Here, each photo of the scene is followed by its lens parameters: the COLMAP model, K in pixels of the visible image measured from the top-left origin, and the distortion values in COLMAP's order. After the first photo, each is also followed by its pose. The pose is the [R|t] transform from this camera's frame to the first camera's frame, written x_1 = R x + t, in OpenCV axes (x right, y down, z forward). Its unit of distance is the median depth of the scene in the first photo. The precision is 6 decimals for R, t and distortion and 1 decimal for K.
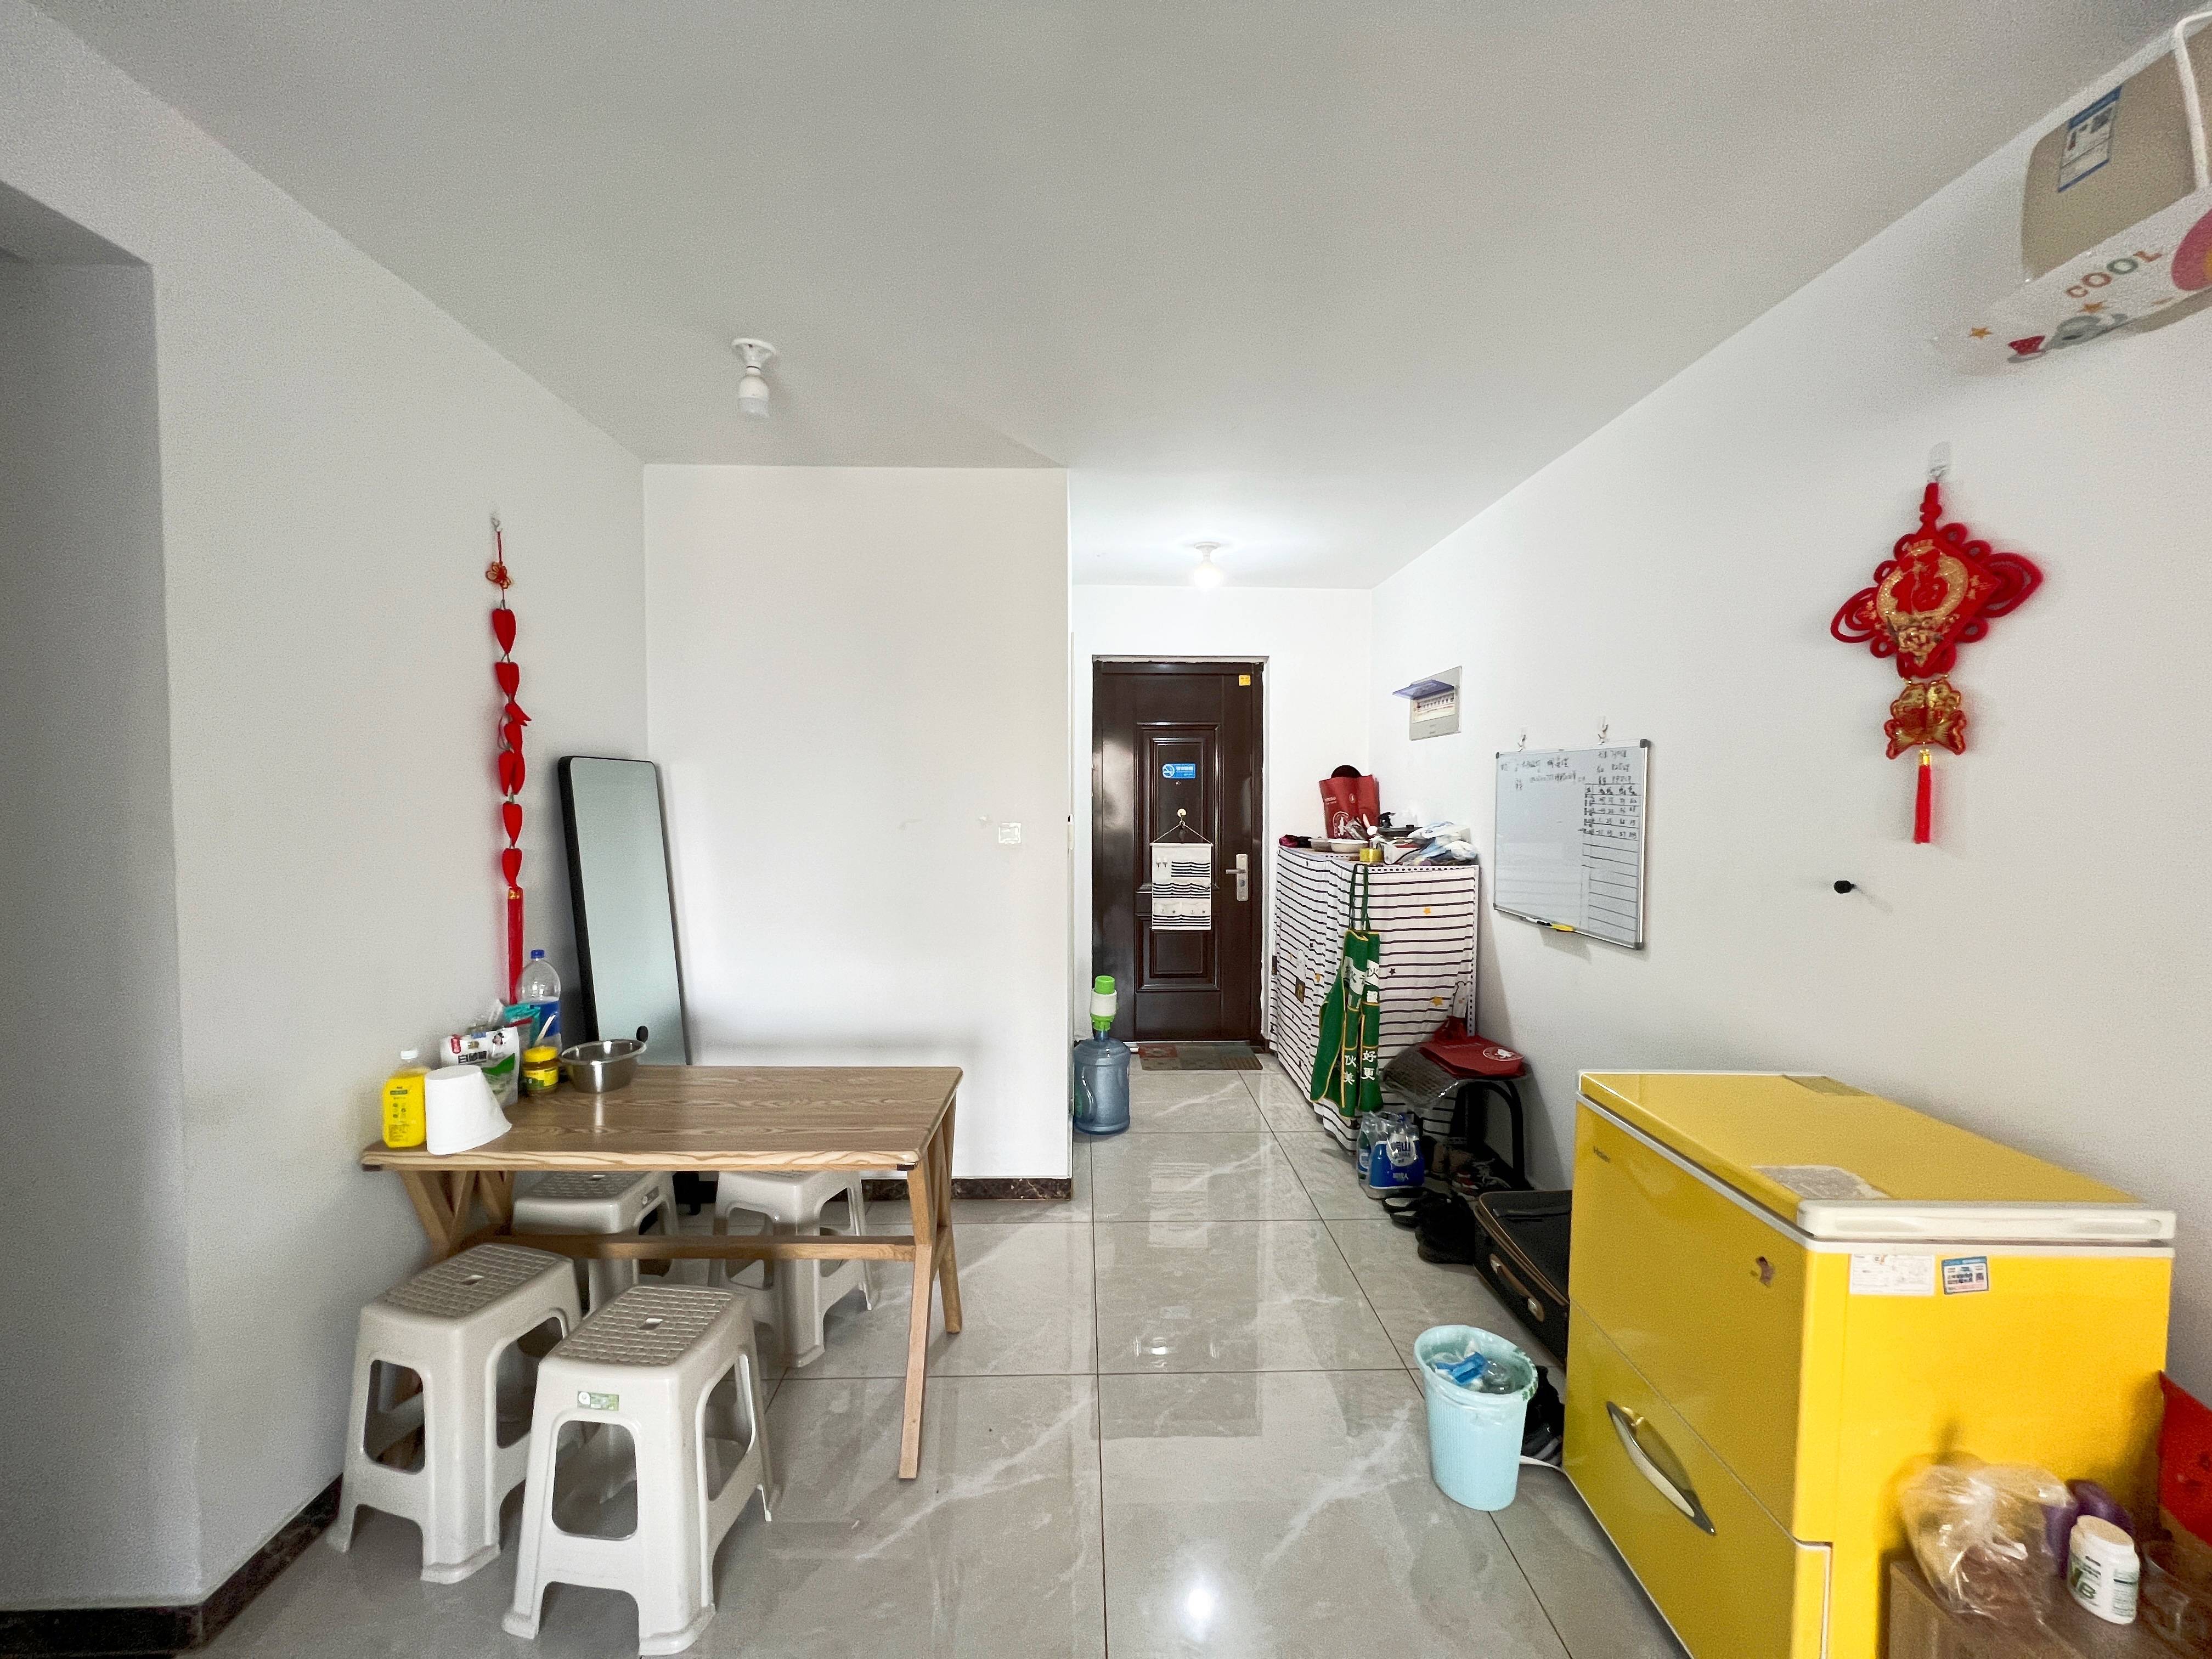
lens RADIAL K [[881.0, 0, 1101.5], [0, 881.0, 827.9], [0, 0, 1]] dist [-0.000630, -0.000097]
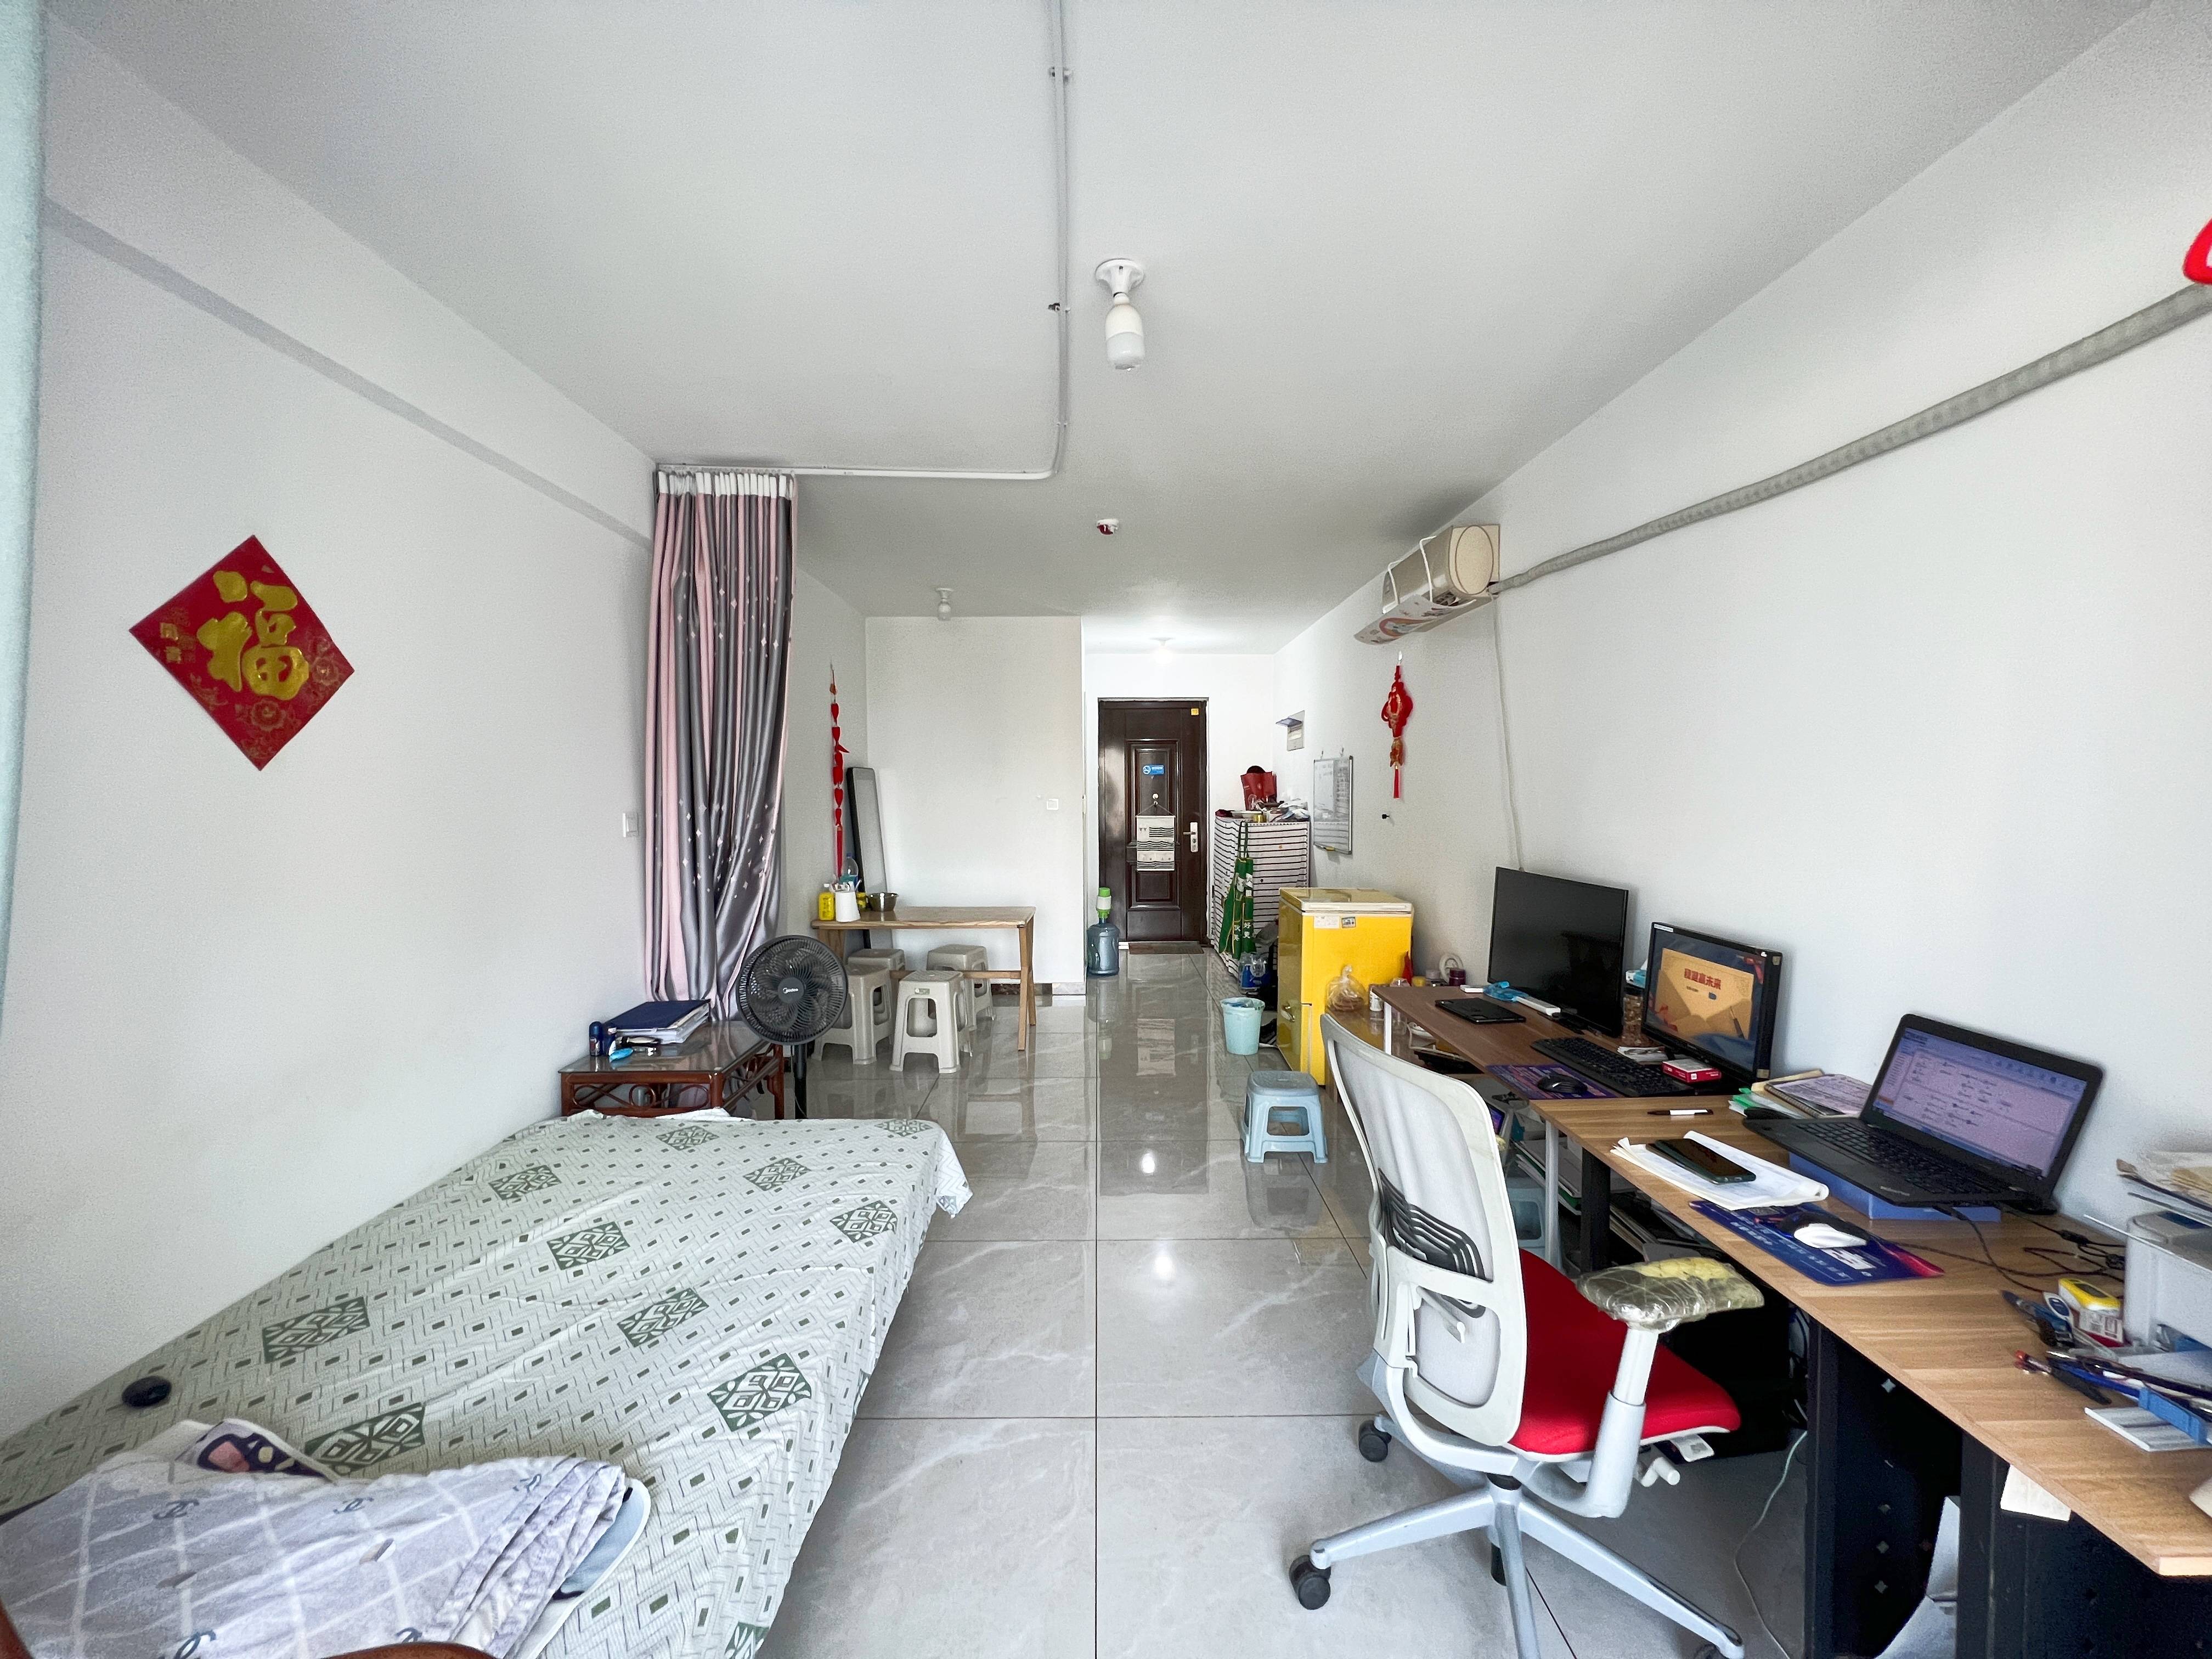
lens RADIAL K [[881.0, 0, 1108.2], [0, 881.0, 819.0], [0, 0, 1]] dist [-0.000630, -0.000097]
pose [[0.999936, -0.005769, -0.009694, 0.024102], [0.005742, 0.999979, -0.002856, 0.029963], [0.009710, 0.002800, 0.999949, -0.621571]]
